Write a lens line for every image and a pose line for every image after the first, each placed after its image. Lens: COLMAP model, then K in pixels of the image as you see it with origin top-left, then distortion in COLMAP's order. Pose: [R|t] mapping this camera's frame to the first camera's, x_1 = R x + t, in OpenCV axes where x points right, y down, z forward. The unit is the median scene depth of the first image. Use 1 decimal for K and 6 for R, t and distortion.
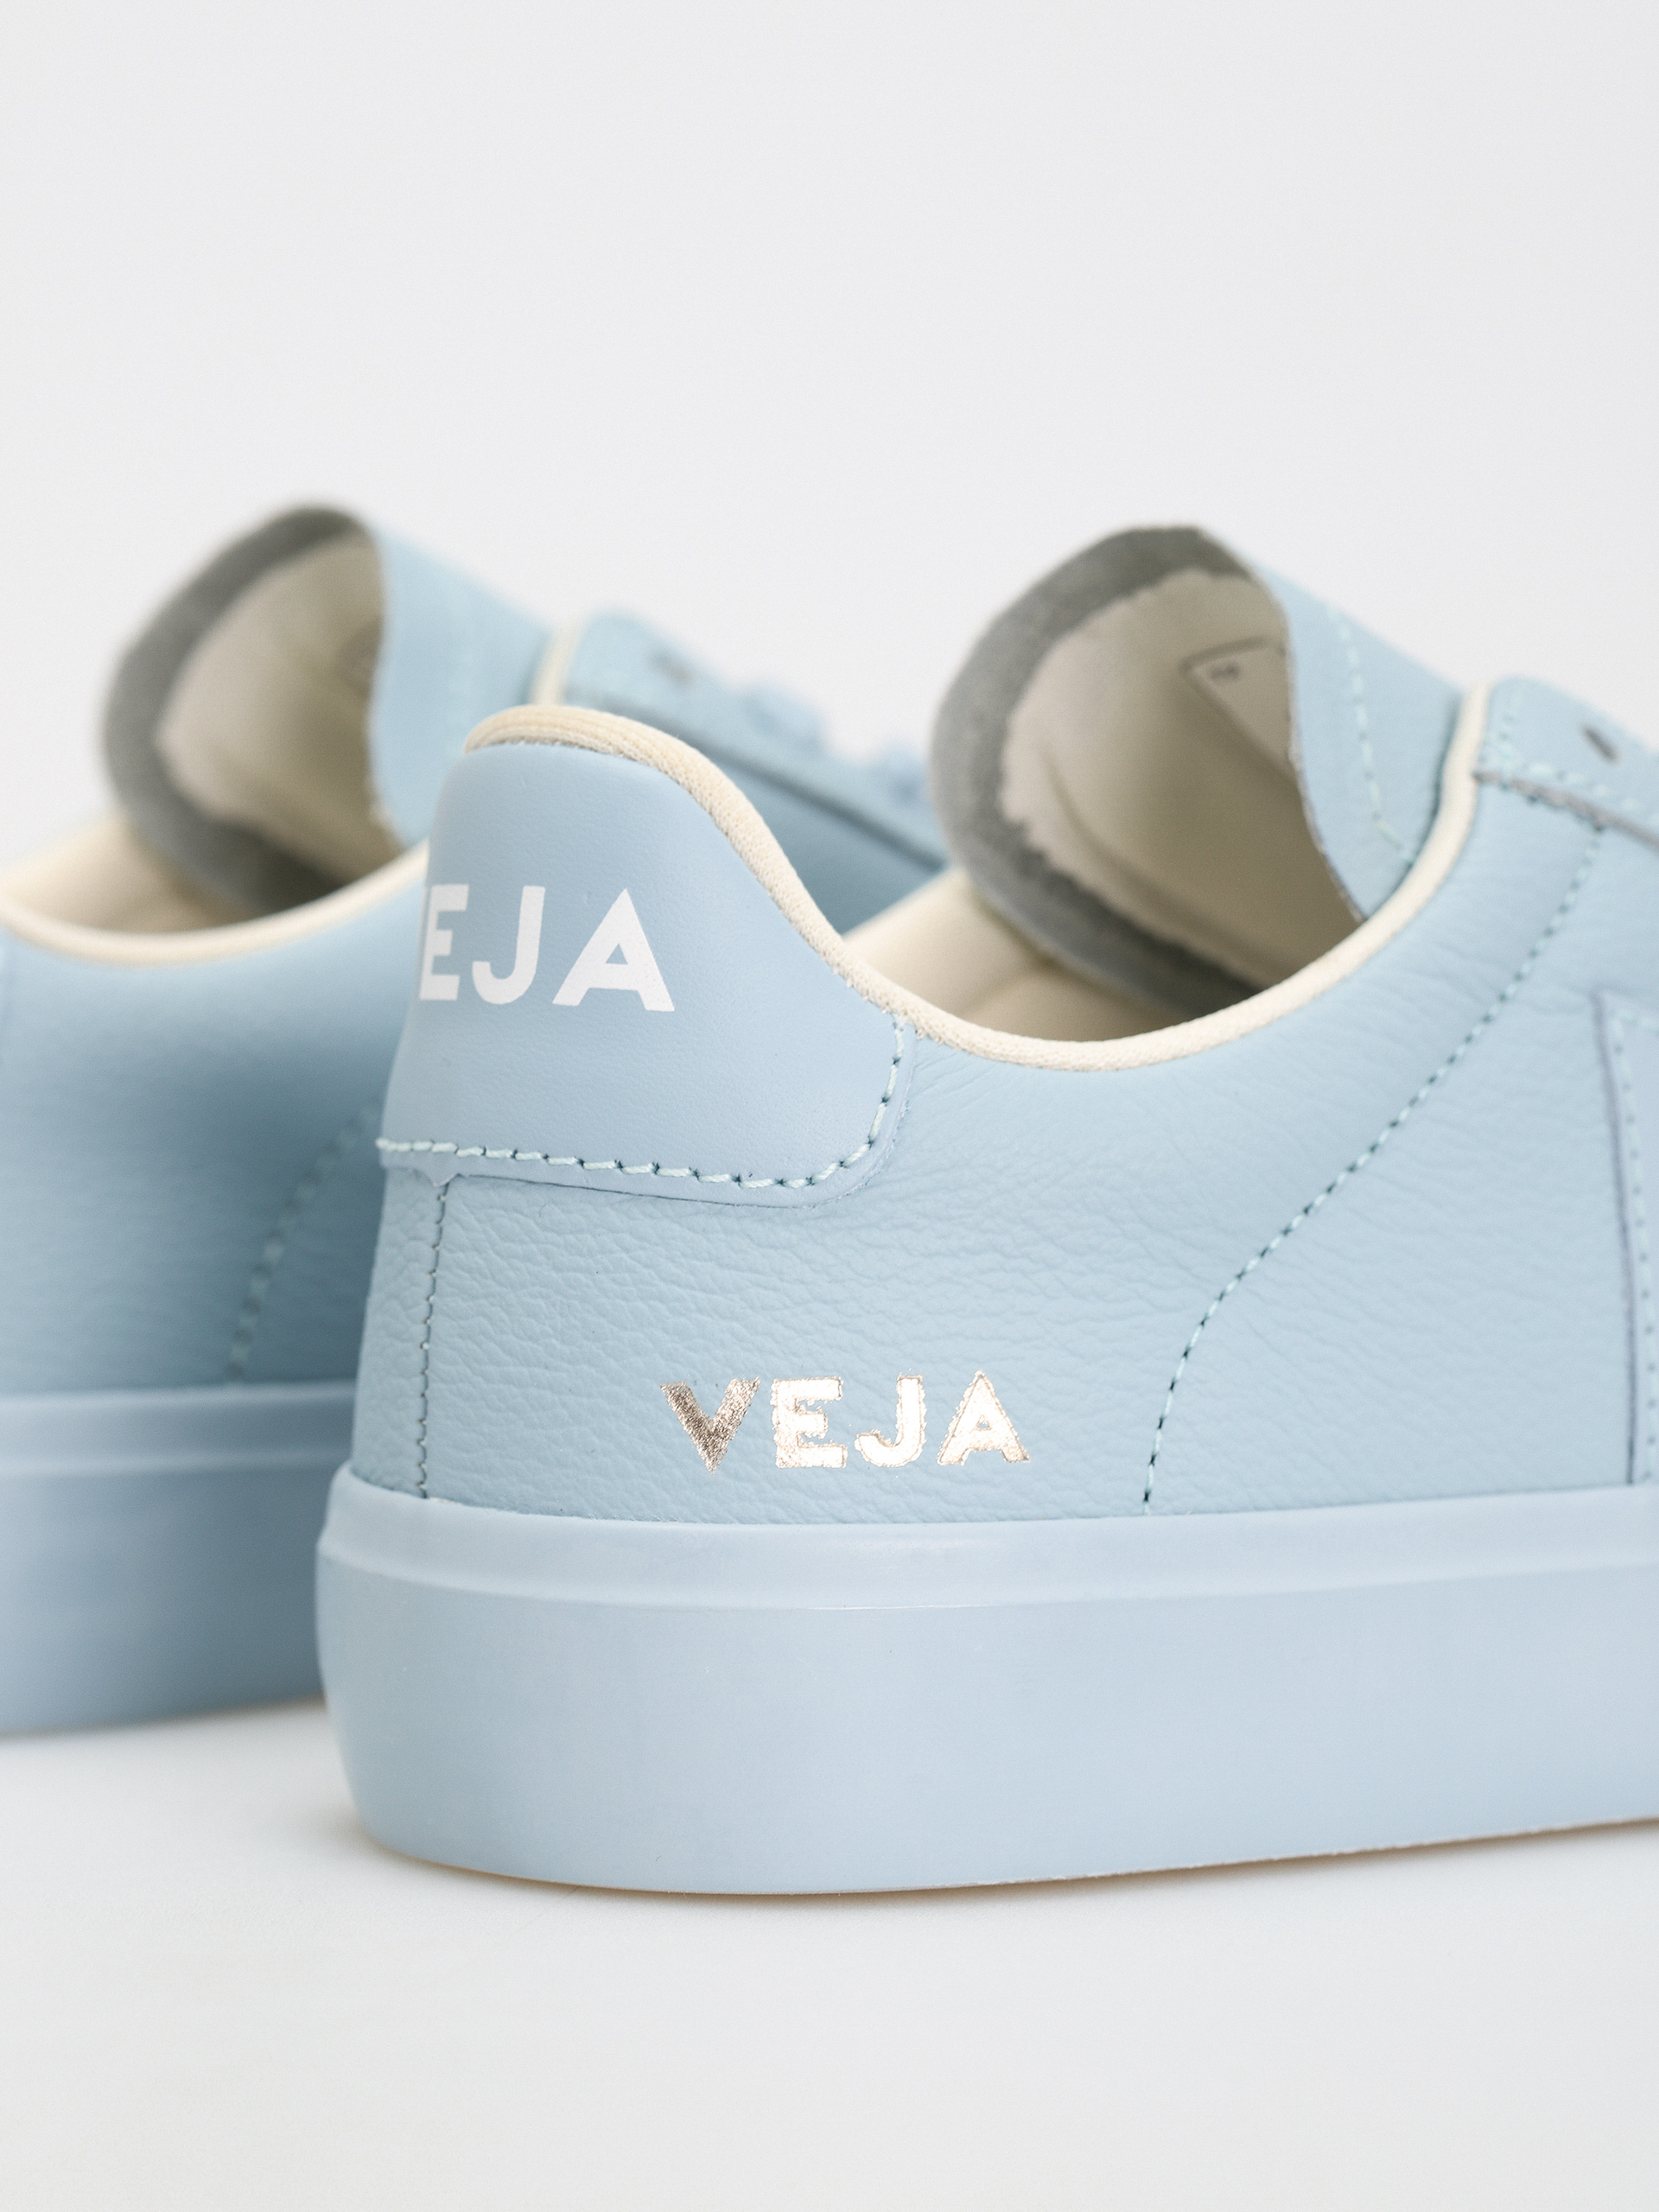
lens RADIAL K [[8576.0, 0, 822.1], [0, 8576.0, 1100.5], [0, 0, 1]] dist [-0.043425, 0.000000]
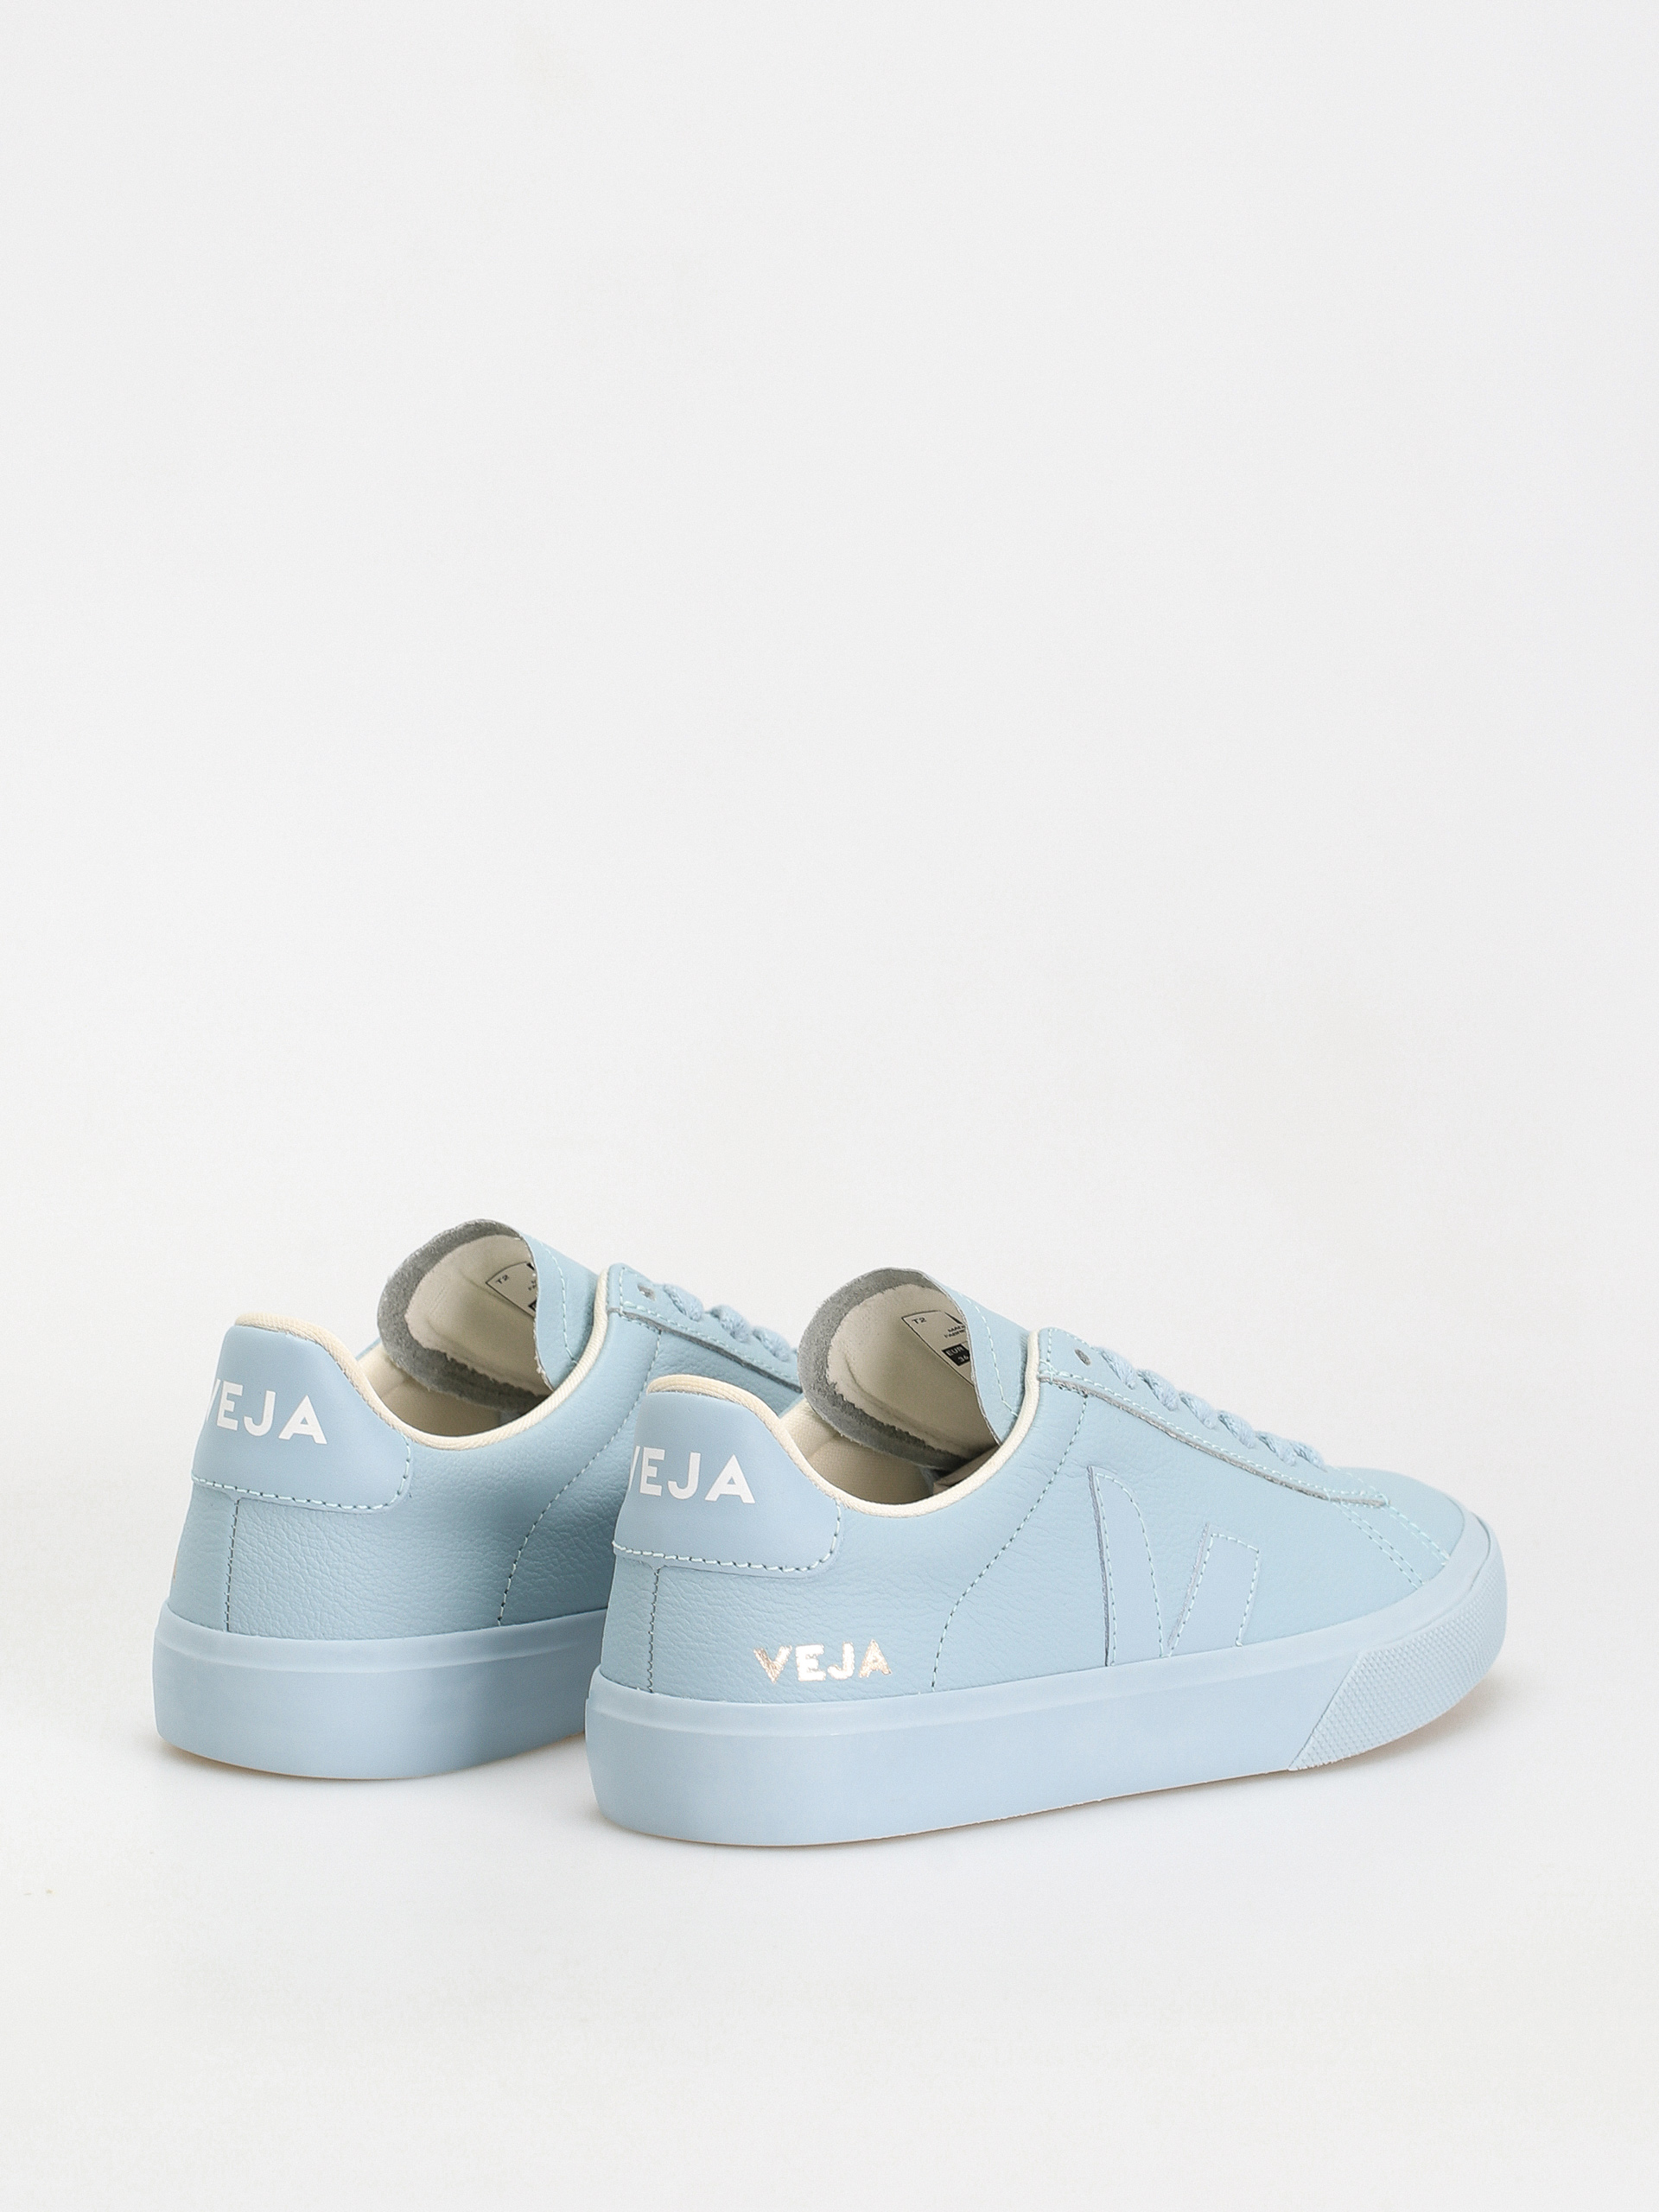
lens RADIAL K [[8576.0, 0, 834.1], [0, 8576.0, 1106.4], [0, 0, 1]] dist [-0.043425, 0.000000]
pose [[0.988882, -0.016166, 0.147819, -0.362058], [0.010717, 0.999236, 0.037585, -0.219660], [-0.148313, -0.035583, 0.988300, -1.494077]]
